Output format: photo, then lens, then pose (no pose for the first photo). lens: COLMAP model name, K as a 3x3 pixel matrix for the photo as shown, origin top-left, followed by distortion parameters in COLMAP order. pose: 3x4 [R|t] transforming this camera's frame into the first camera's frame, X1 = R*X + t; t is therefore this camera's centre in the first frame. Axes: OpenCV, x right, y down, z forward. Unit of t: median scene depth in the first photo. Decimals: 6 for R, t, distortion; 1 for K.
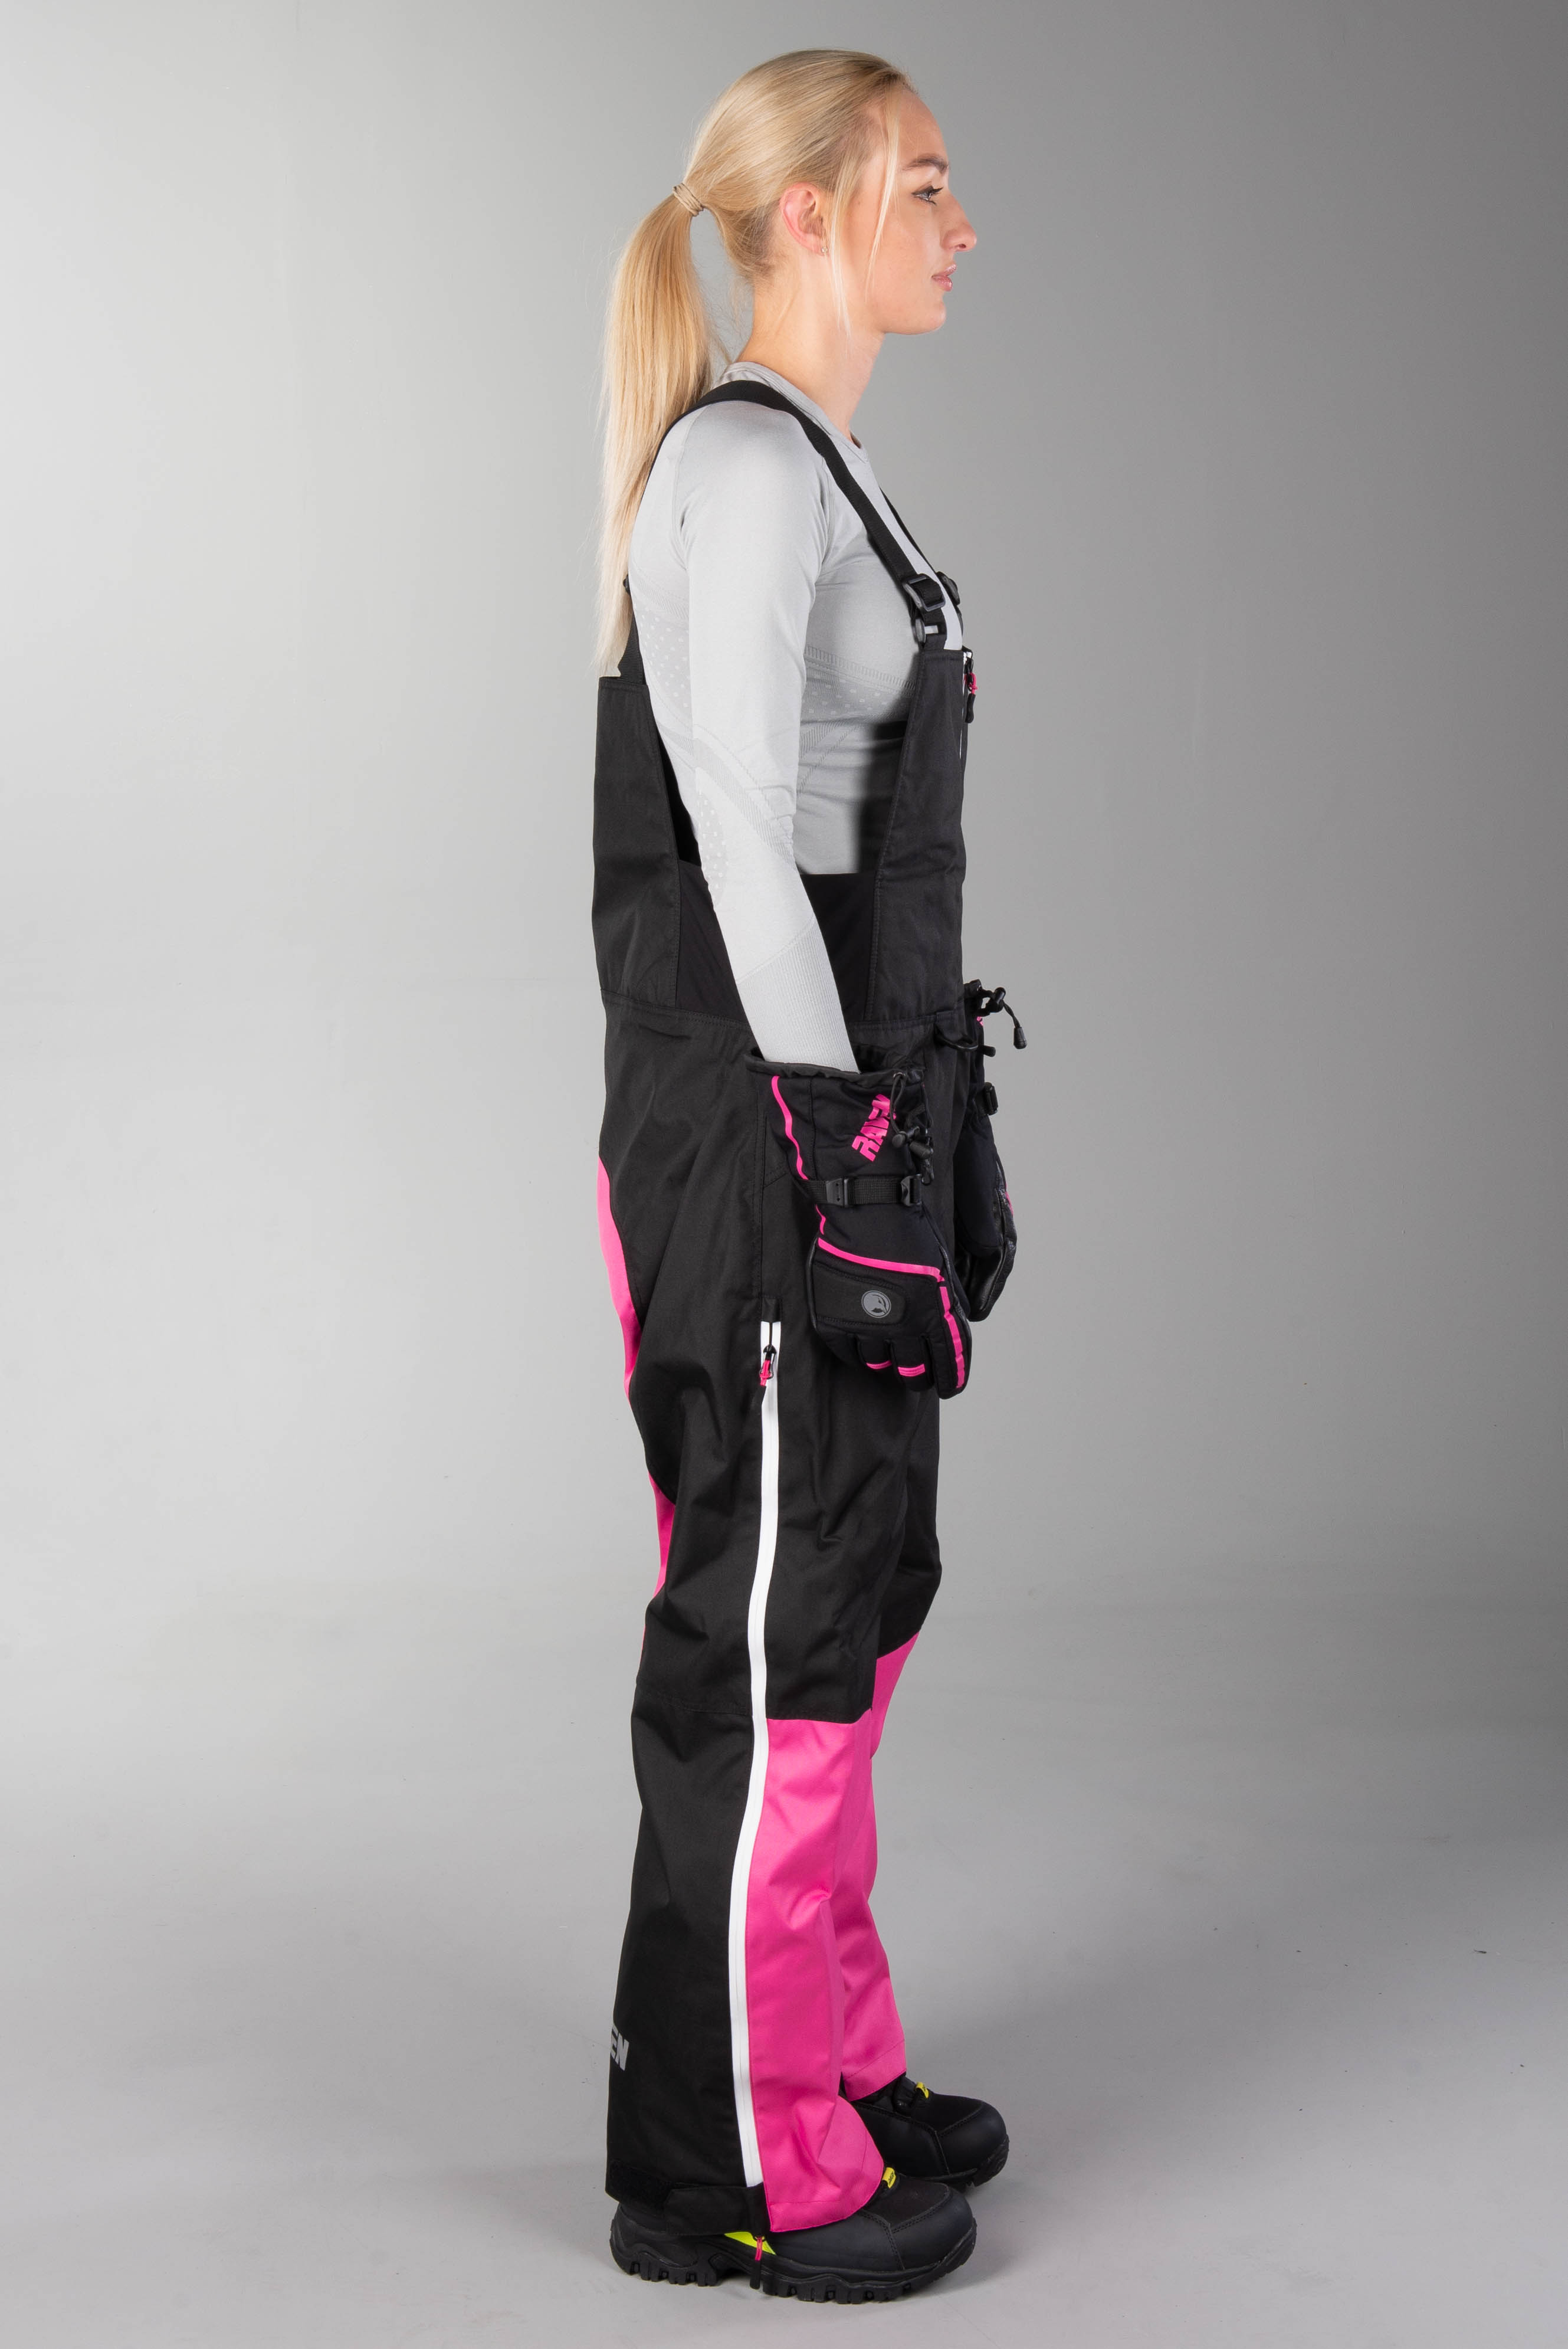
lens RADIAL K [[3212.1, 0, 784.0], [0, 3212.1, 1174.5], [0, 0, 1]] dist [0.296478, -0.016529]
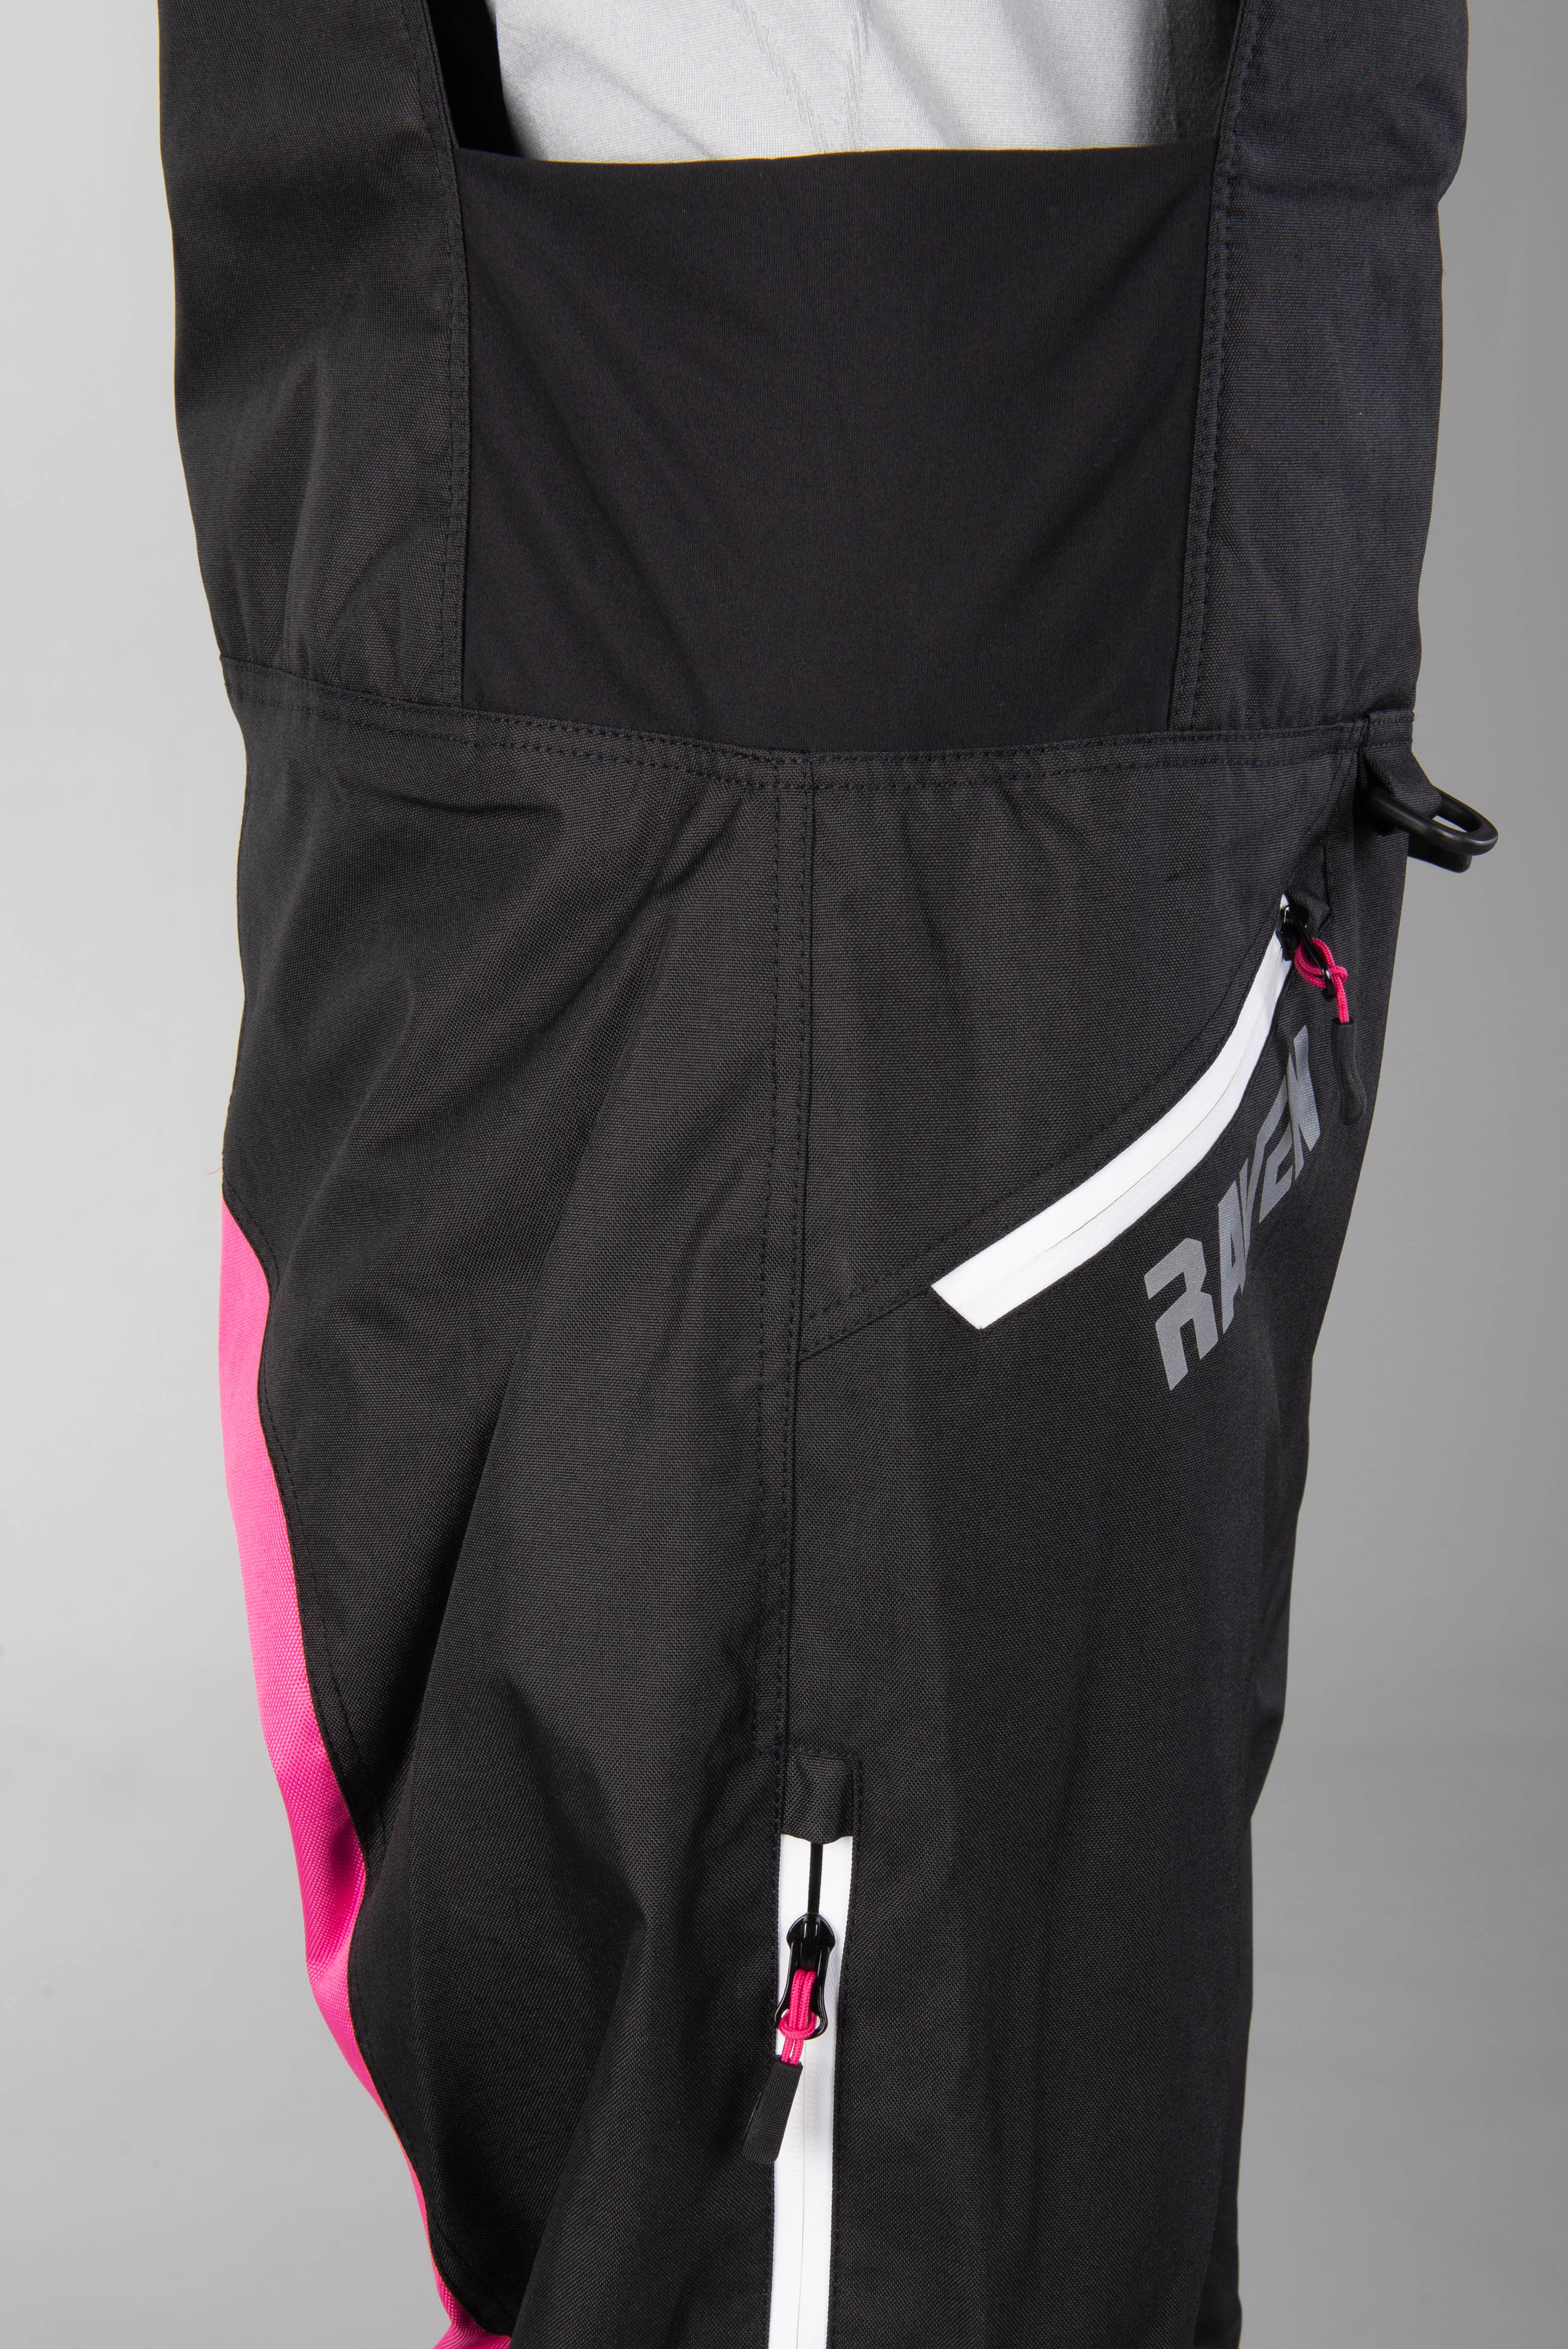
lens RADIAL K [[2562.2, 0, 784.0], [0, 2562.2, 1174.5], [0, 0, 1]] dist [0.334763, 0.000140]
pose [[0.997475, -0.009038, 0.070438, -0.021963], [0.004789, 0.998171, 0.060271, -0.023708], [-0.070854, -0.059782, 0.995694, 0.770258]]
